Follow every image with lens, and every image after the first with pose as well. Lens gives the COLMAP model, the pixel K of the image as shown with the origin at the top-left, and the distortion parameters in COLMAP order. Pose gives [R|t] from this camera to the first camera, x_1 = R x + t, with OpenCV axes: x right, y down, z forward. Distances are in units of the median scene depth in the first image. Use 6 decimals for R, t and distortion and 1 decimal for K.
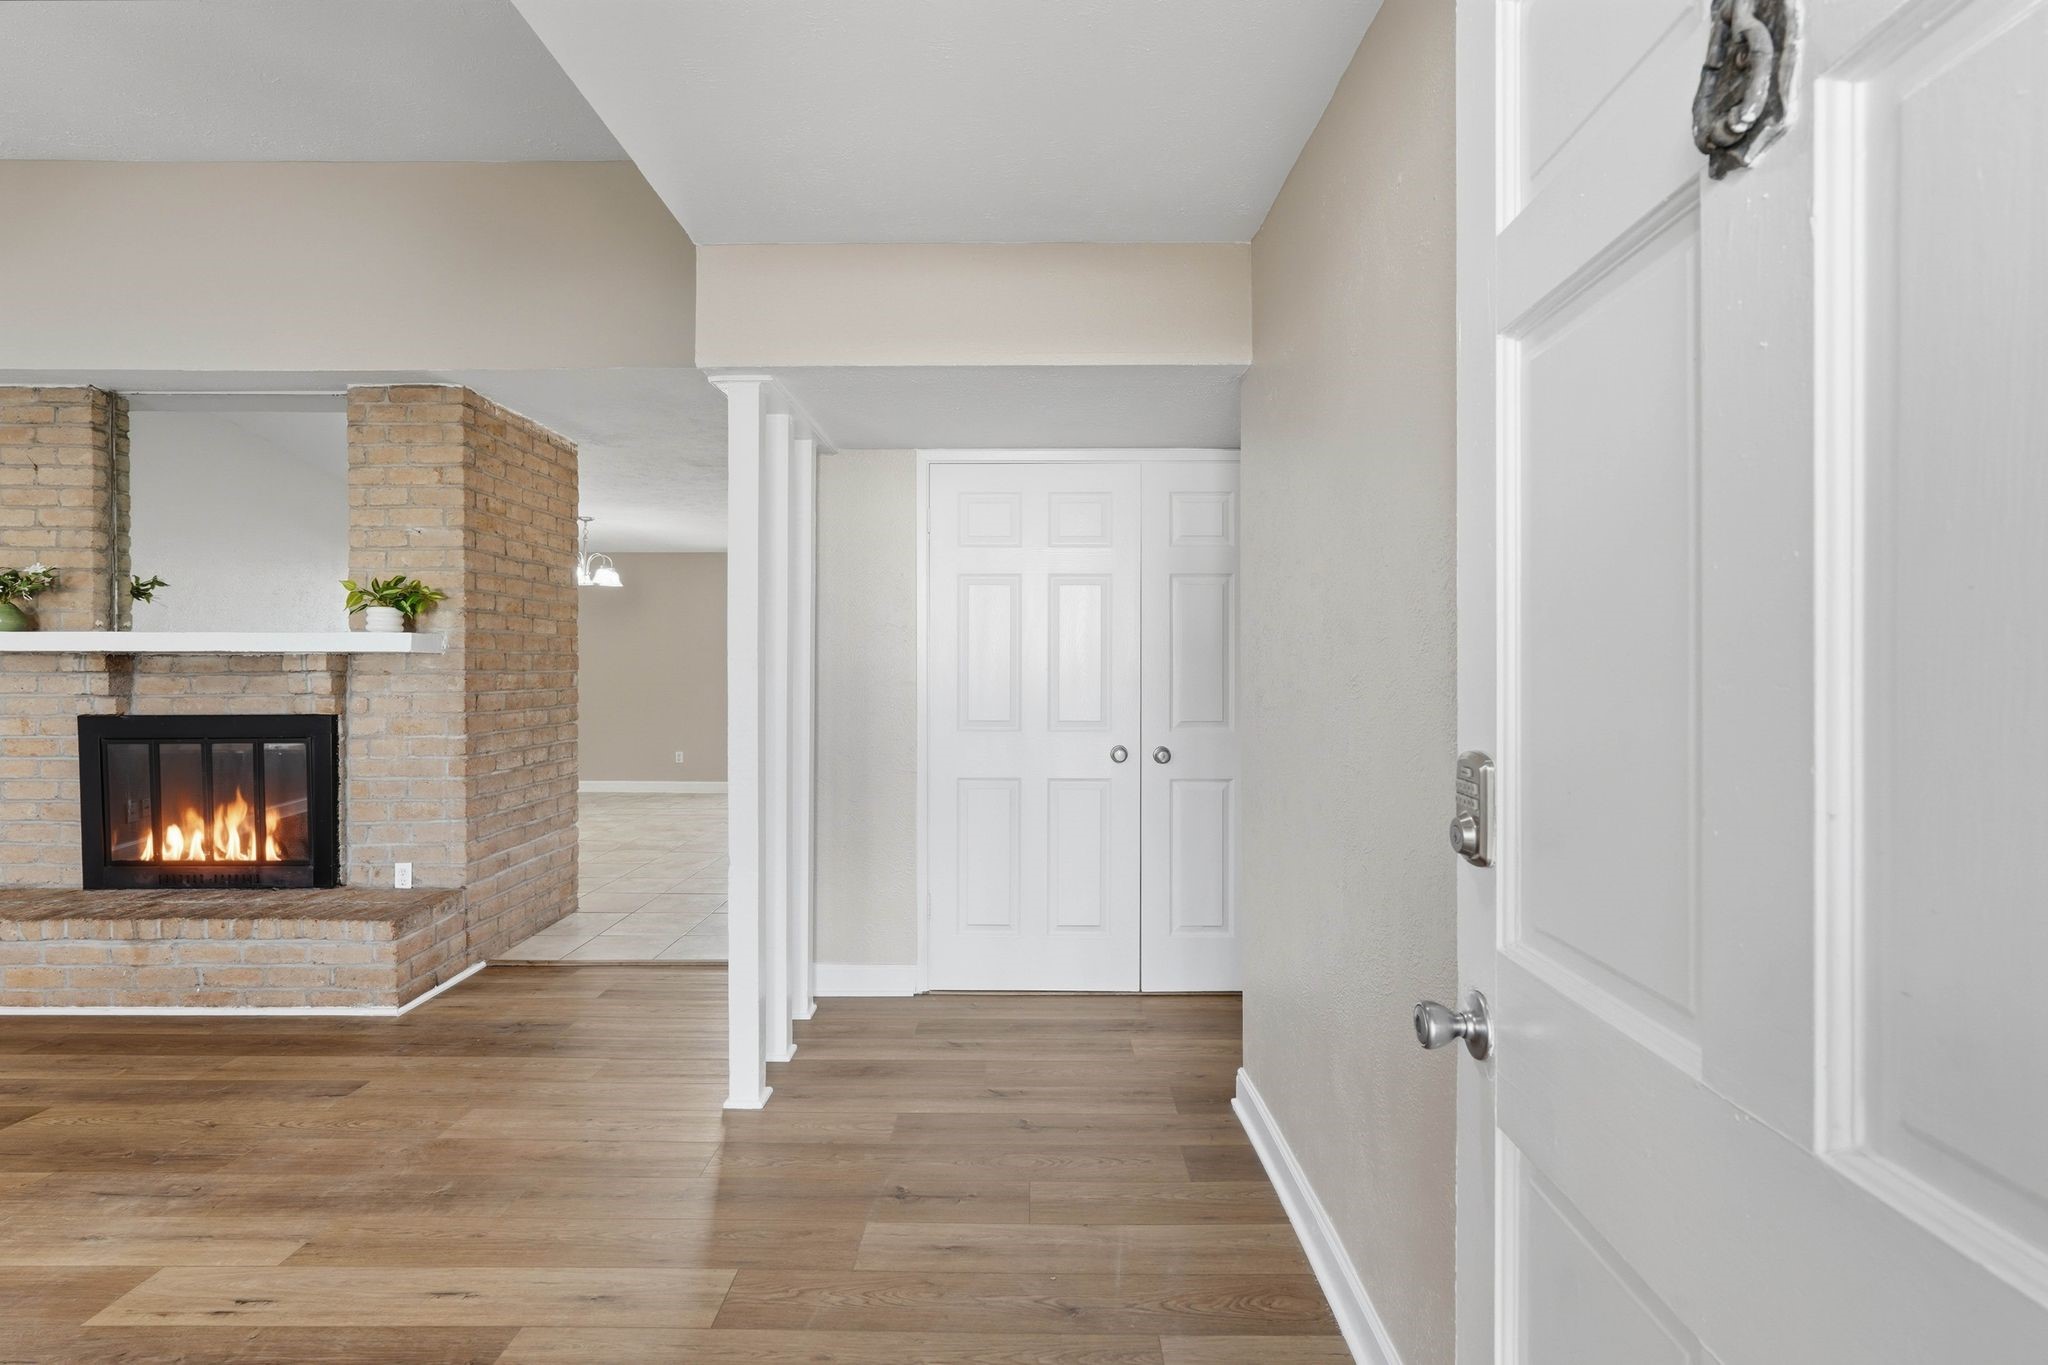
lens RADIAL K [[928.3, 0, 1075.6], [0, 928.3, 674.0], [0, 0, 1]] dist [-0.002373, 0.003054]
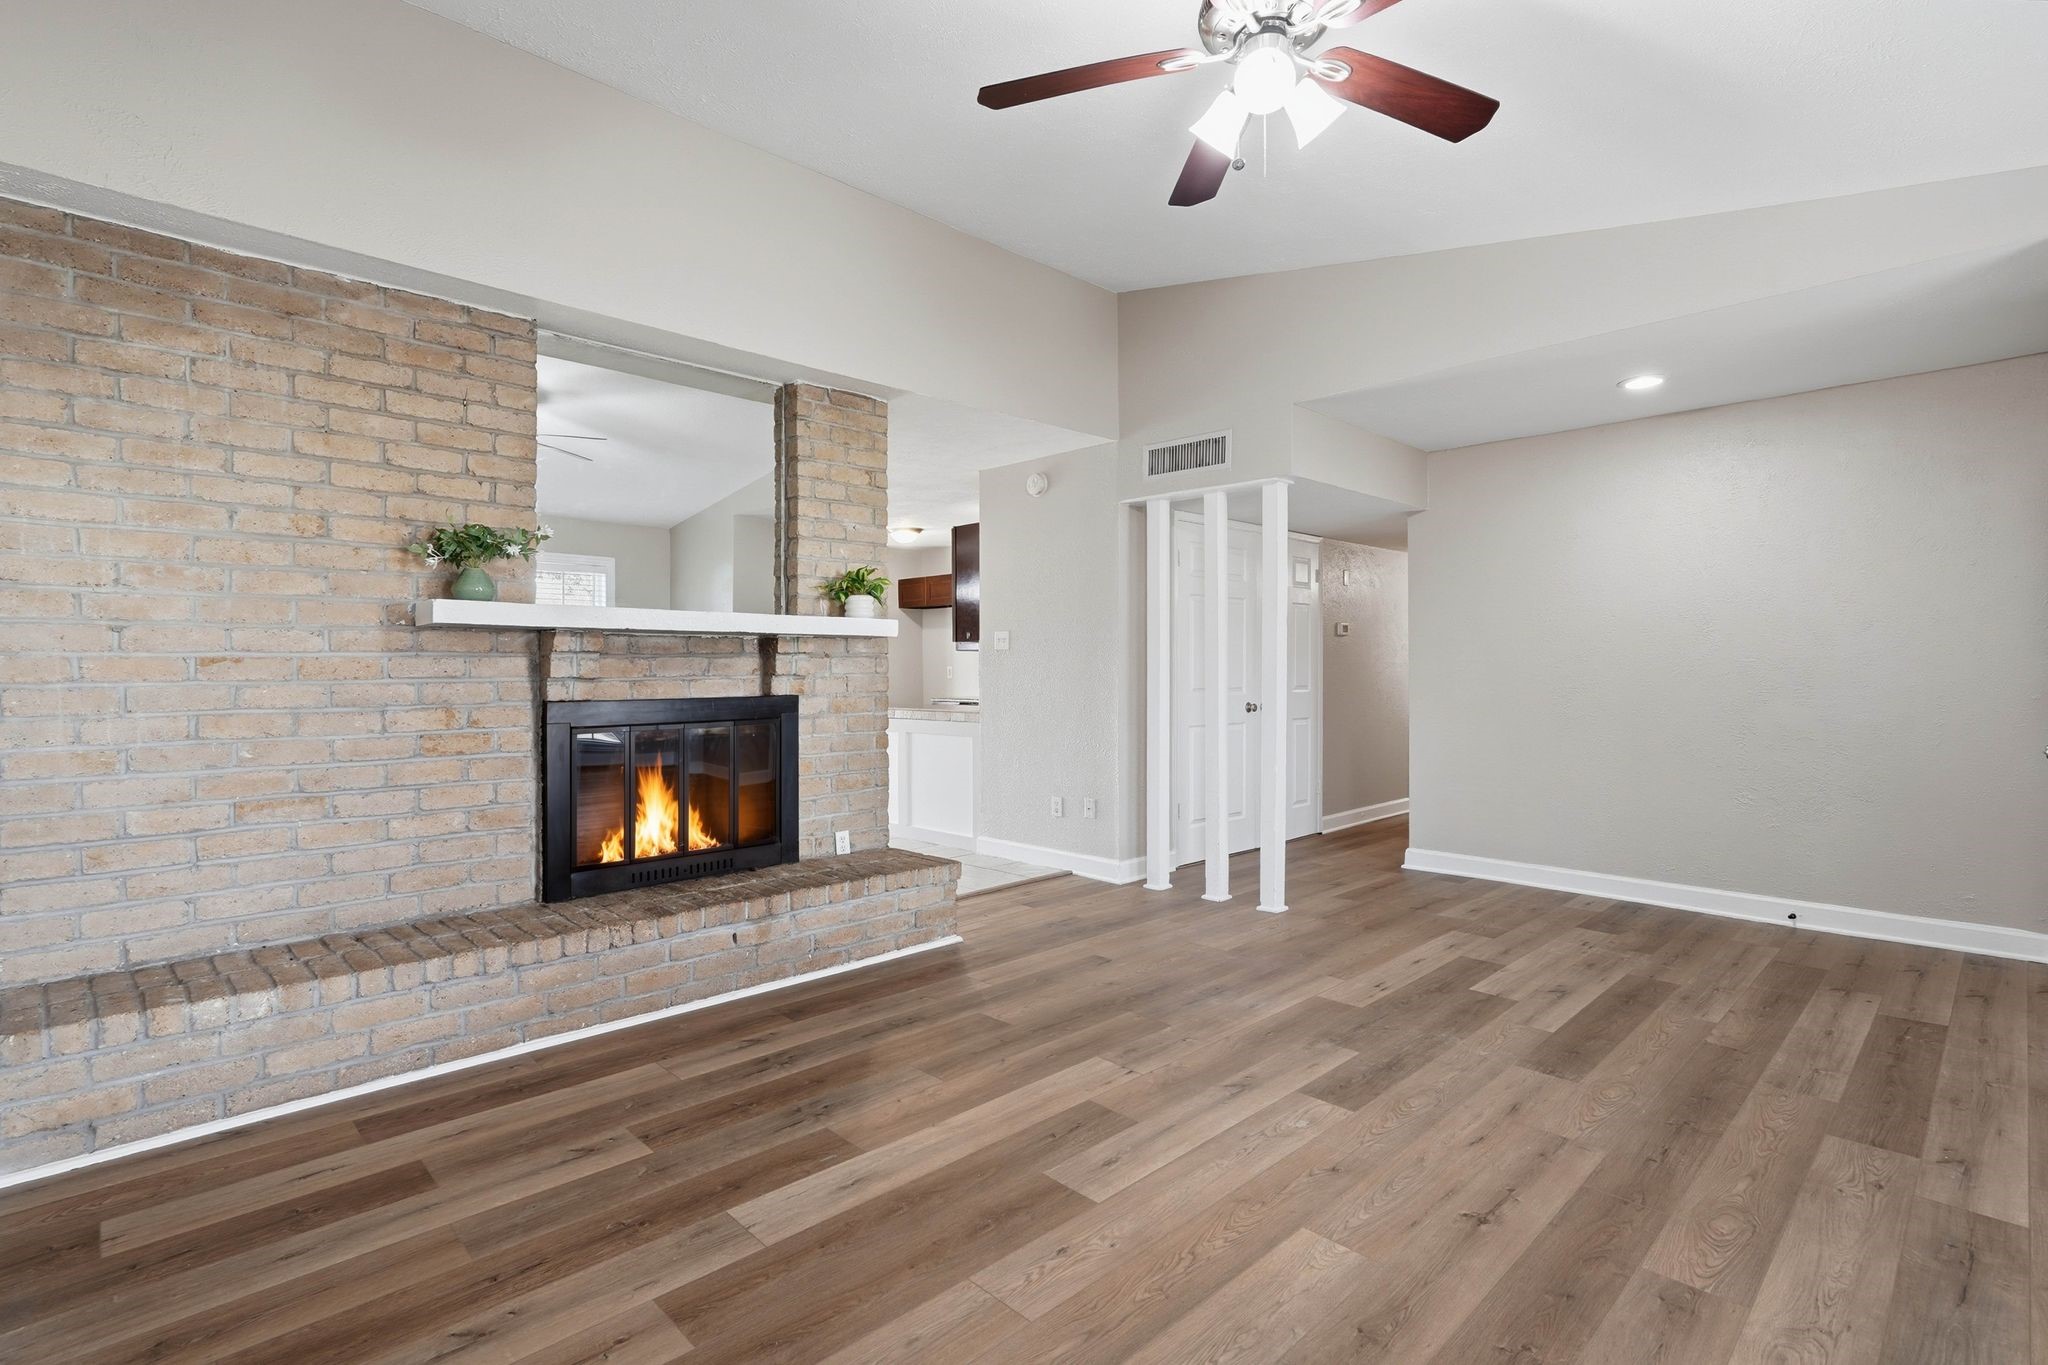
lens RADIAL K [[928.3, 0, 1040.4], [0, 928.3, 669.1], [0, 0, 1]] dist [-0.002373, 0.003054]
pose [[0.721561, -0.003474, 0.692342, -1.318488], [0.003454, 0.999993, 0.001418, 0.013807], [-0.692342, 0.001368, 0.721568, 0.056752]]
